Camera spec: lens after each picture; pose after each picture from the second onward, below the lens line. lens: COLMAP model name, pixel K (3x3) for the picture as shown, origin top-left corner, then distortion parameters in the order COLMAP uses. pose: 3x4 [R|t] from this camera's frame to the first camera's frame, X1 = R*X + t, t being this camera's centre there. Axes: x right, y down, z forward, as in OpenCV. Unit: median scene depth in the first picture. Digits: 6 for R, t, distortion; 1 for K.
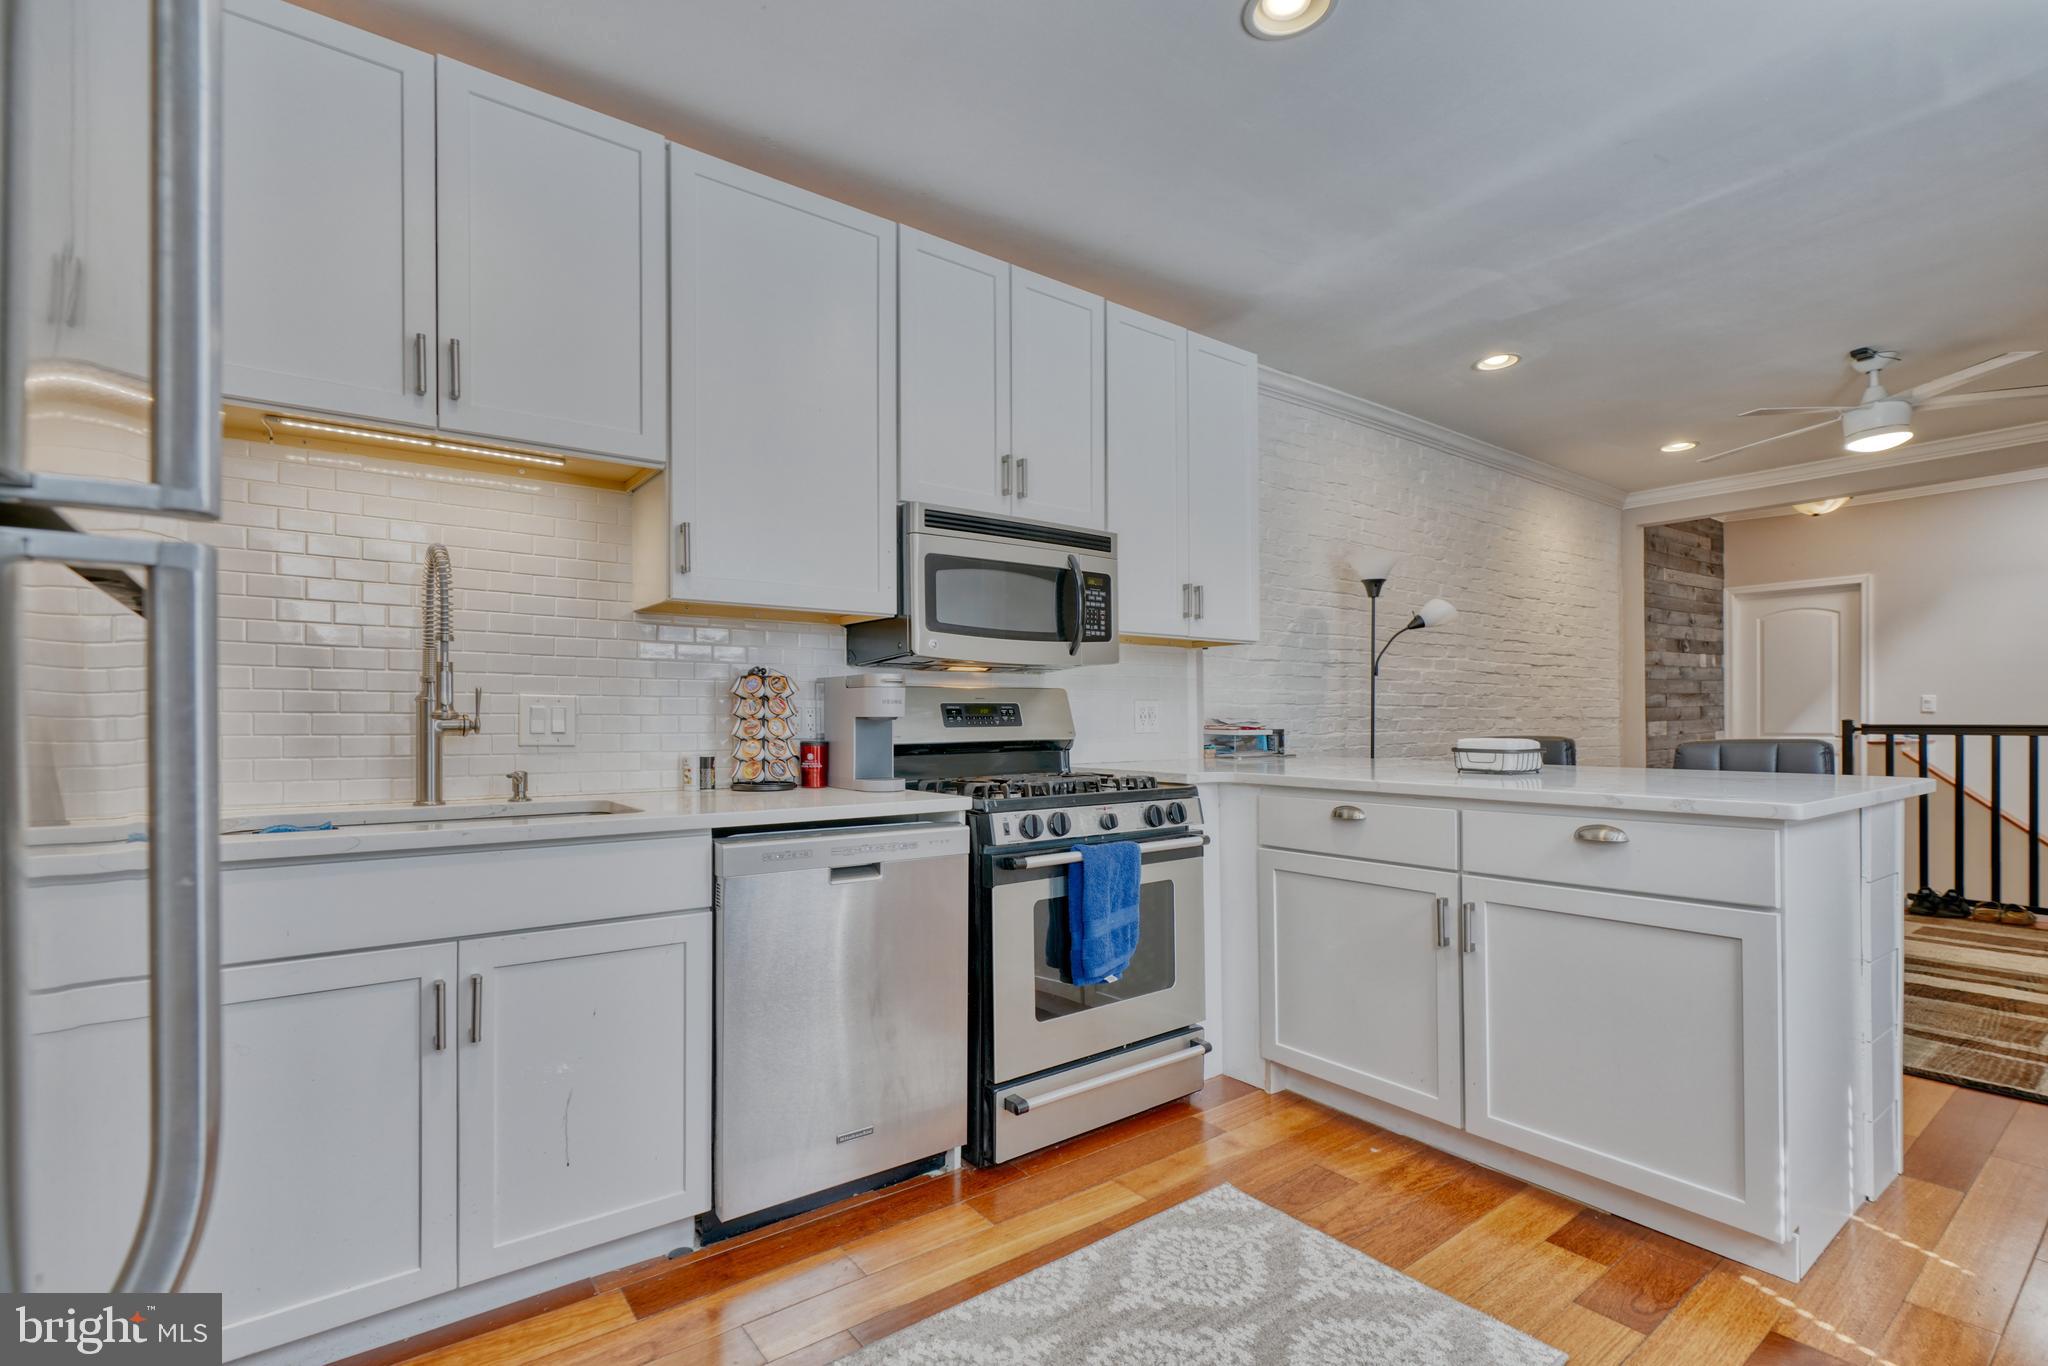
lens RADIAL K [[930.6, 0, 1010.2], [0, 930.6, 721.0], [0, 0, 1]] dist [-0.014573, 0.009797]
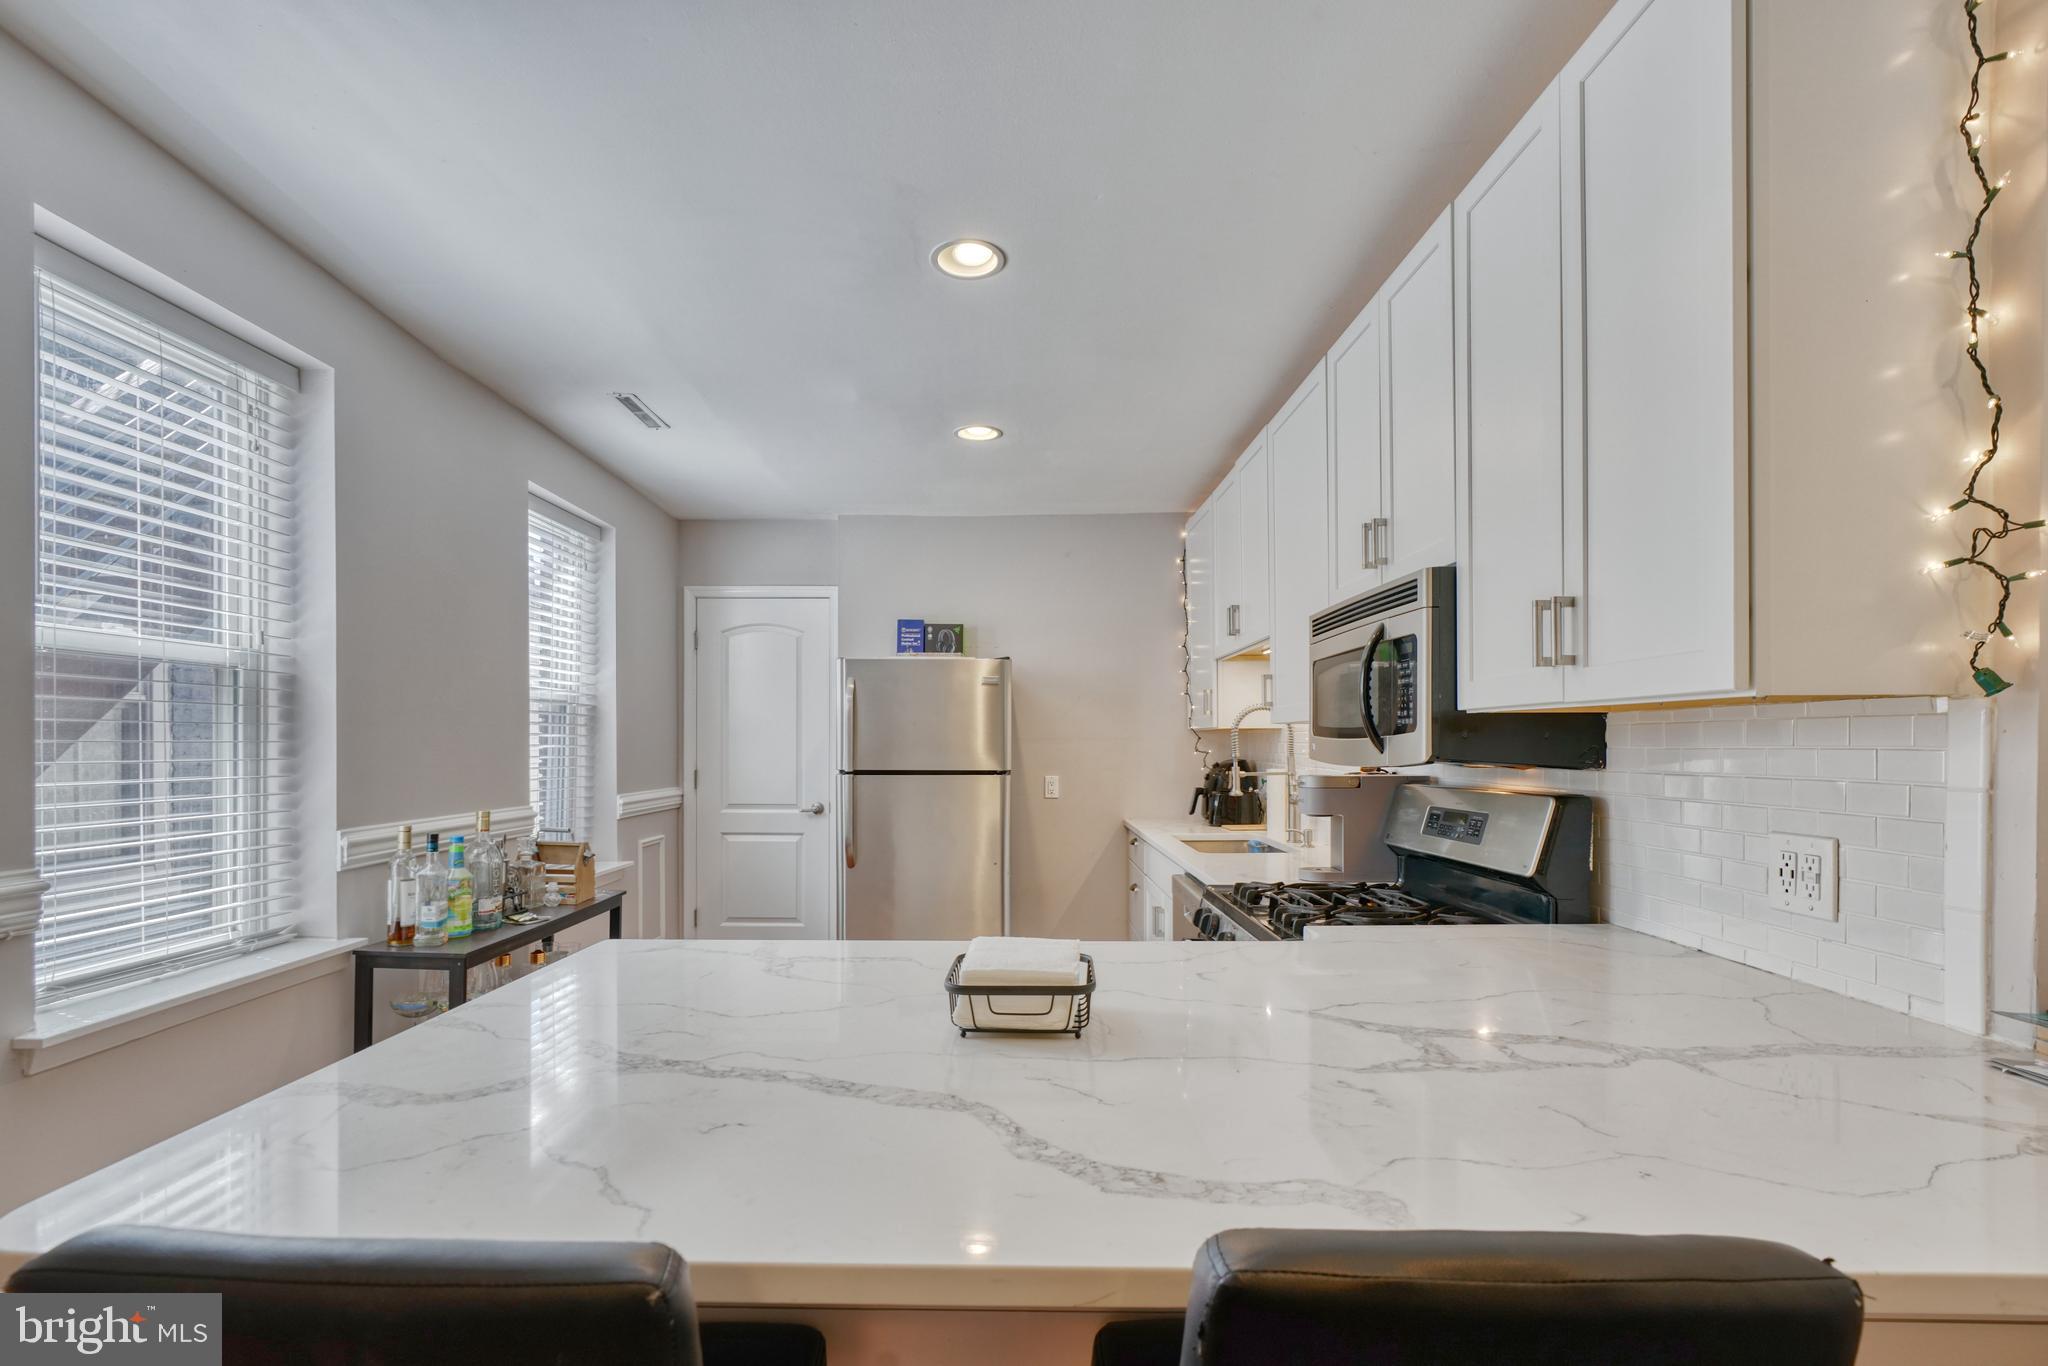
lens RADIAL K [[935.9, 0, 1013.9], [0, 935.9, 741.6], [0, 0, 1]] dist [-0.008645, 0.001020]
pose [[-0.597076, 0.005020, -0.802169, 0.924839], [0.004306, 0.999986, 0.003053, -0.089964], [0.802173, -0.001631, -0.597090, 1.298309]]
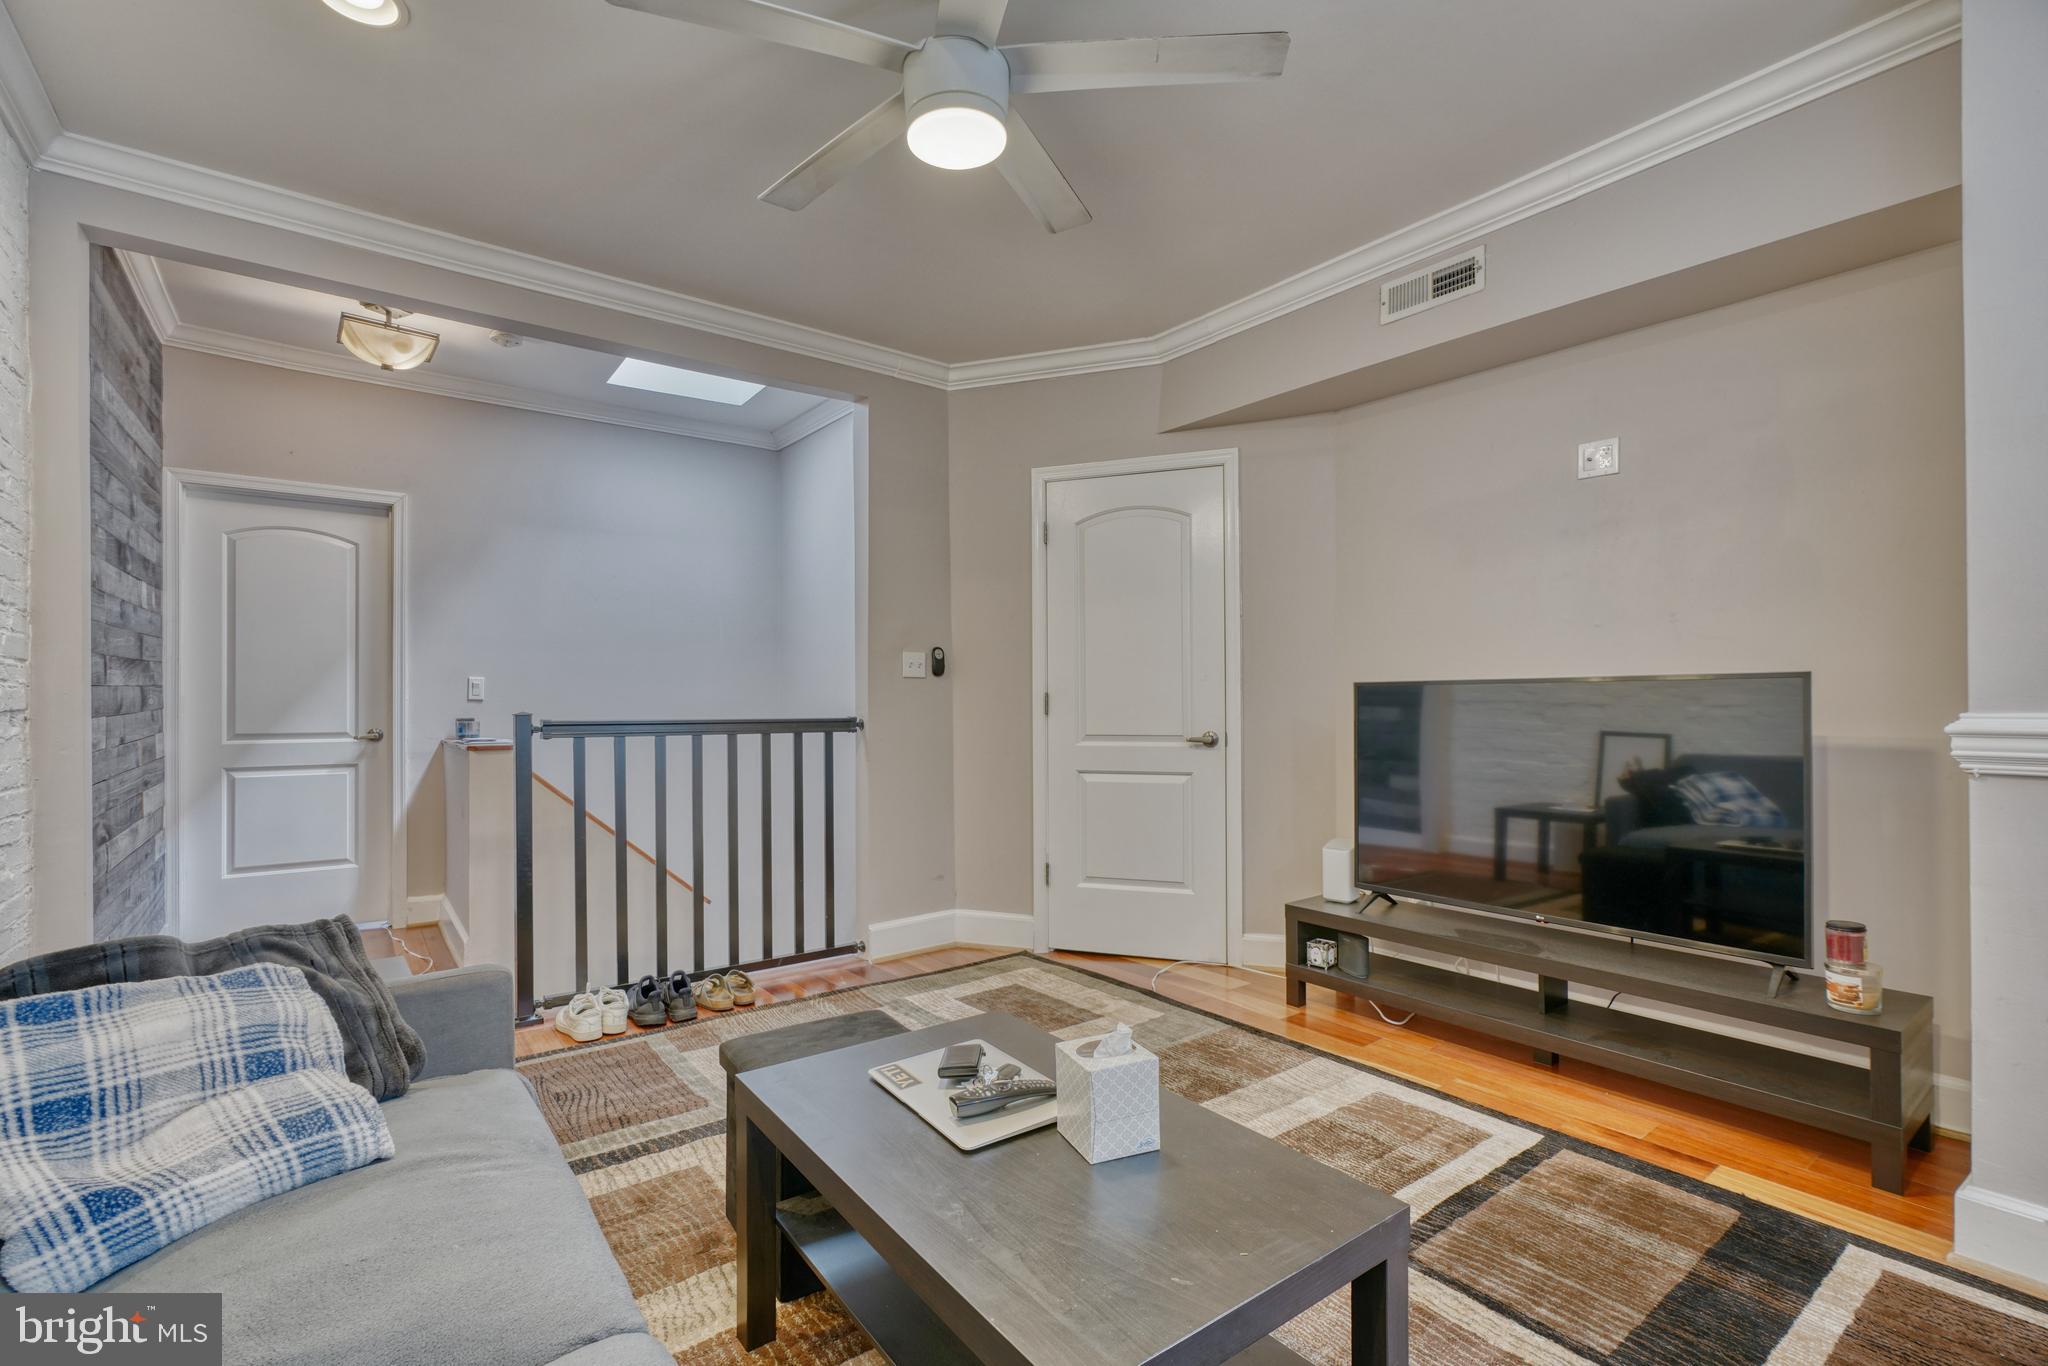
lens RADIAL K [[917.8, 0, 1008.3], [0, 917.8, 694.4], [0, 0, 1]] dist [-0.011670, 0.006727]
pose [[-0.001623, 0.011709, 0.999930, 0.700089], [0.002485, 0.999928, -0.011705, -0.012435], [-0.999996, 0.002466, -0.001651, 1.474060]]
